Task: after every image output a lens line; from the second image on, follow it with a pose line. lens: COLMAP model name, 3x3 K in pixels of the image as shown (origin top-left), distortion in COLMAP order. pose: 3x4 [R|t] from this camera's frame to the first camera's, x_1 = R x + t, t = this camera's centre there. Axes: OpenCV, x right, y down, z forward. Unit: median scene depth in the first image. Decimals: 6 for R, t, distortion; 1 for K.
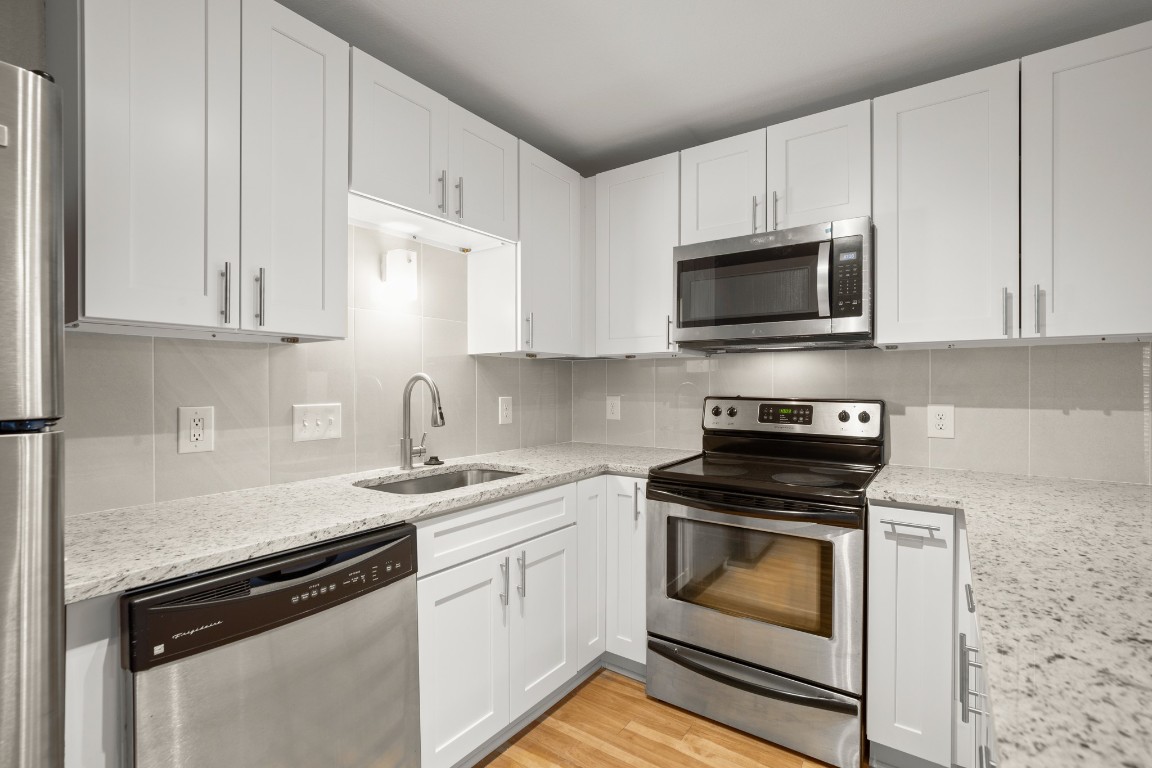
lens RADIAL K [[530.5, 0, 576.0], [0, 530.5, 384.0], [0, 0, 1]] dist [0.002437, 0.000998]
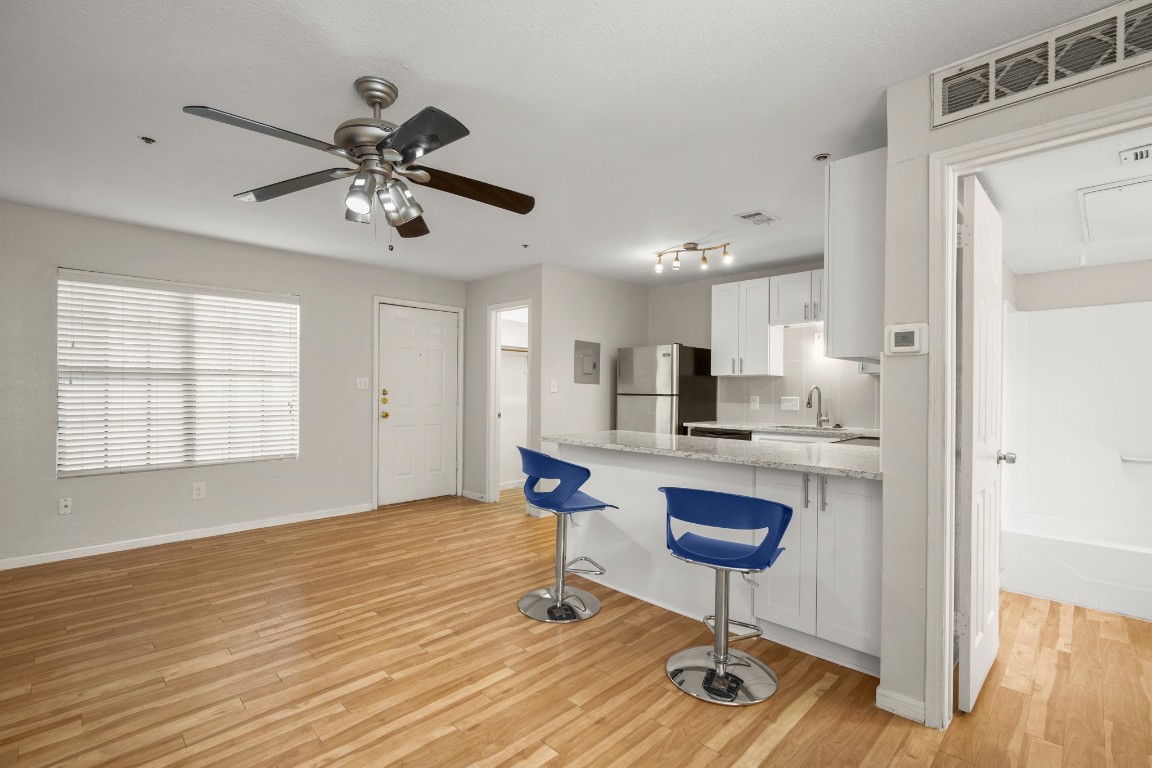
lens RADIAL K [[530.5, 0, 576.0], [0, 530.5, 384.0], [0, 0, 1]] dist [0.002437, 0.000998]
pose [[-0.180000, -0.012842, -0.983583, 5.796259], [-0.006577, 0.999908, -0.011852, 0.023943], [0.983645, 0.004336, -0.180068, 0.986606]]
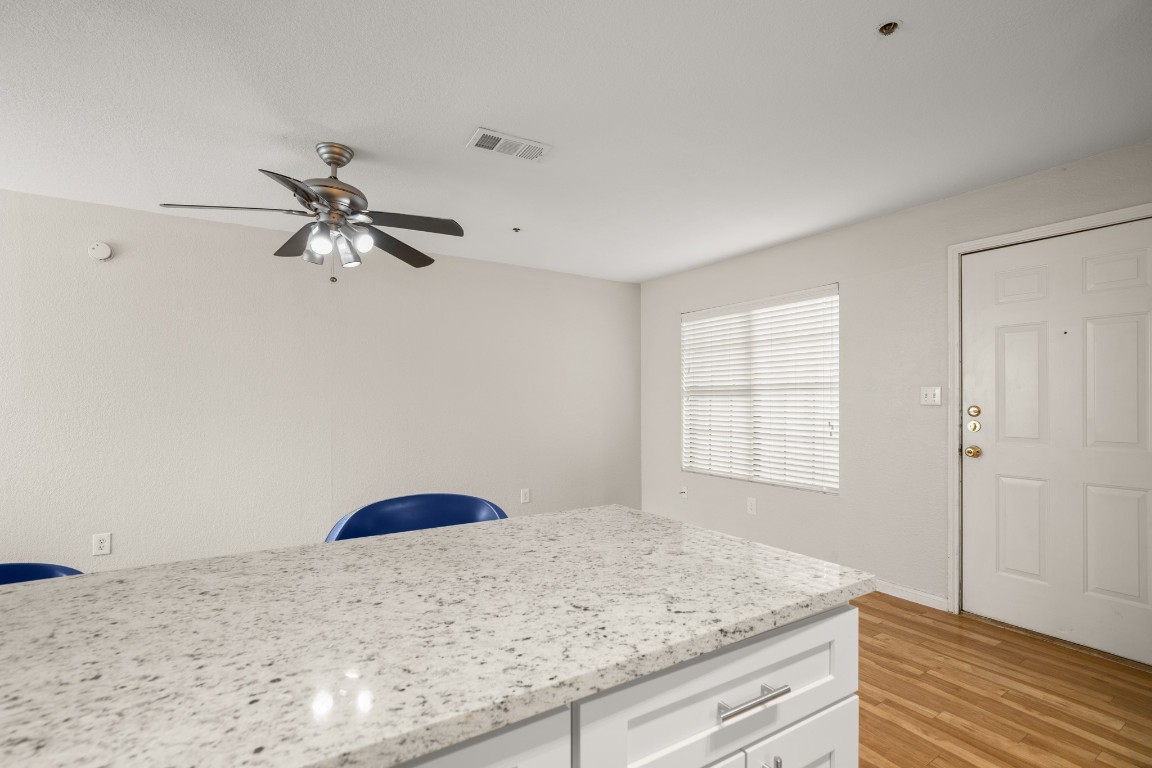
lens RADIAL K [[527.4, 0, 578.4], [0, 527.4, 397.9], [0, 0, 1]] dist [-0.000354, 0.000076]
pose [[-0.925573, -0.002423, 0.378562, 0.550839], [-0.004657, 0.999977, -0.004985, 0.002085], [-0.378541, -0.006377, -0.925563, 1.926312]]
